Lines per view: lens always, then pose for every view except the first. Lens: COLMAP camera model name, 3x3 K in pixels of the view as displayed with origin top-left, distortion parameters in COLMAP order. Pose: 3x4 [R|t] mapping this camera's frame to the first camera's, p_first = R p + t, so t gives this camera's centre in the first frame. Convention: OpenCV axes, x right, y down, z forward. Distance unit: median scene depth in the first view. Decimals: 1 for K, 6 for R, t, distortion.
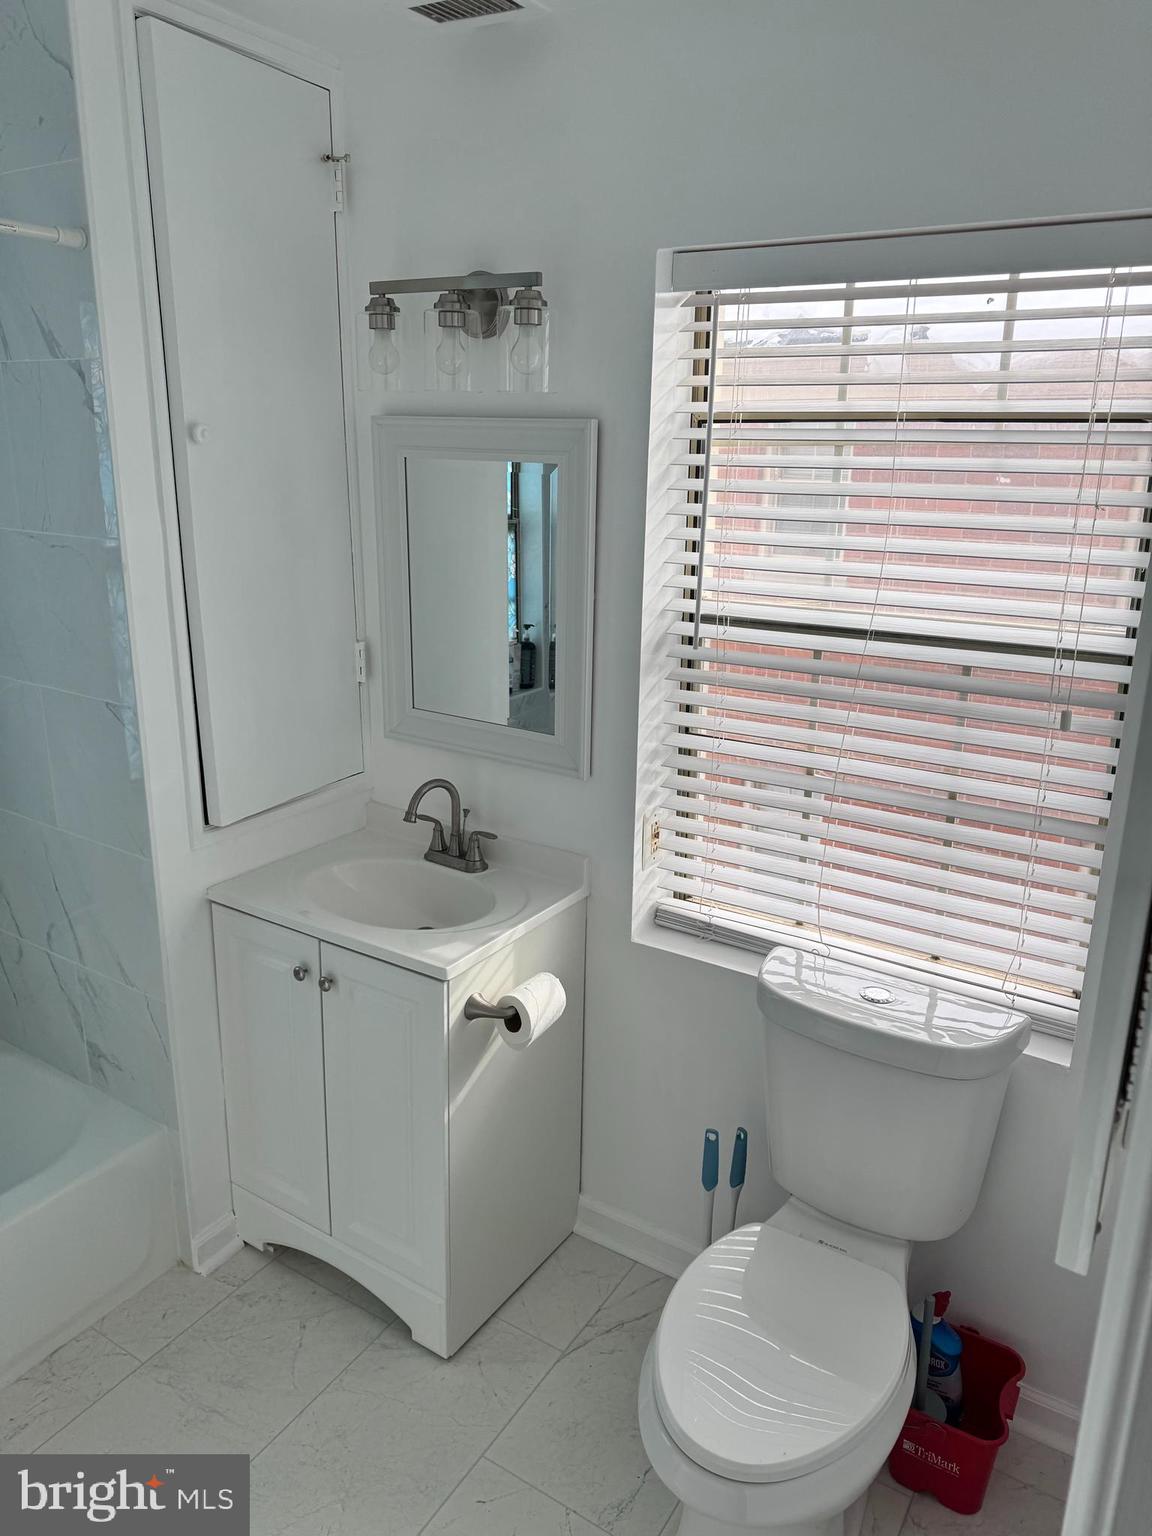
lens RADIAL K [[1061.3, 0, 580.7], [0, 1061.3, 738.7], [0, 0, 1]] dist [0.144901, -0.186957]
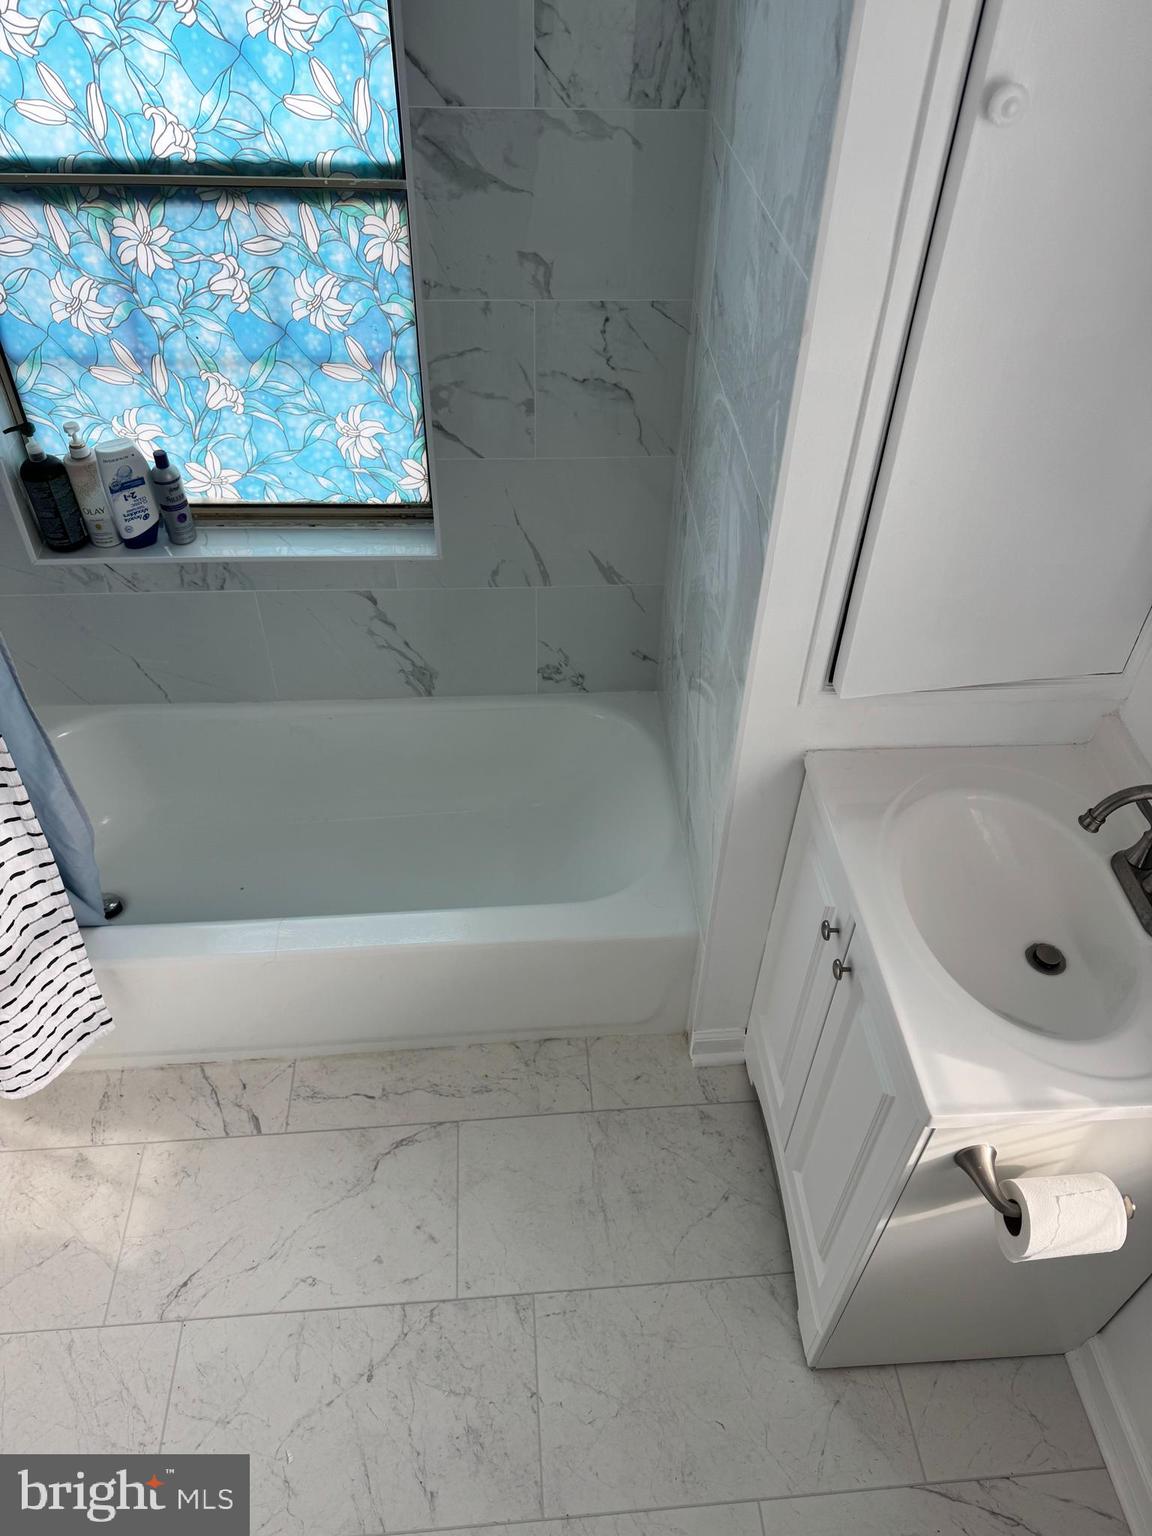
lens RADIAL K [[1131.1, 0, 543.7], [0, 1131.1, 769.9], [0, 0, 1]] dist [0.001673, 0.001367]
pose [[0.603806, 0.540157, -0.586215, 0.019974], [-0.209220, 0.817013, 0.537323, -0.261825], [0.769184, -0.201791, 0.606330, 0.411179]]
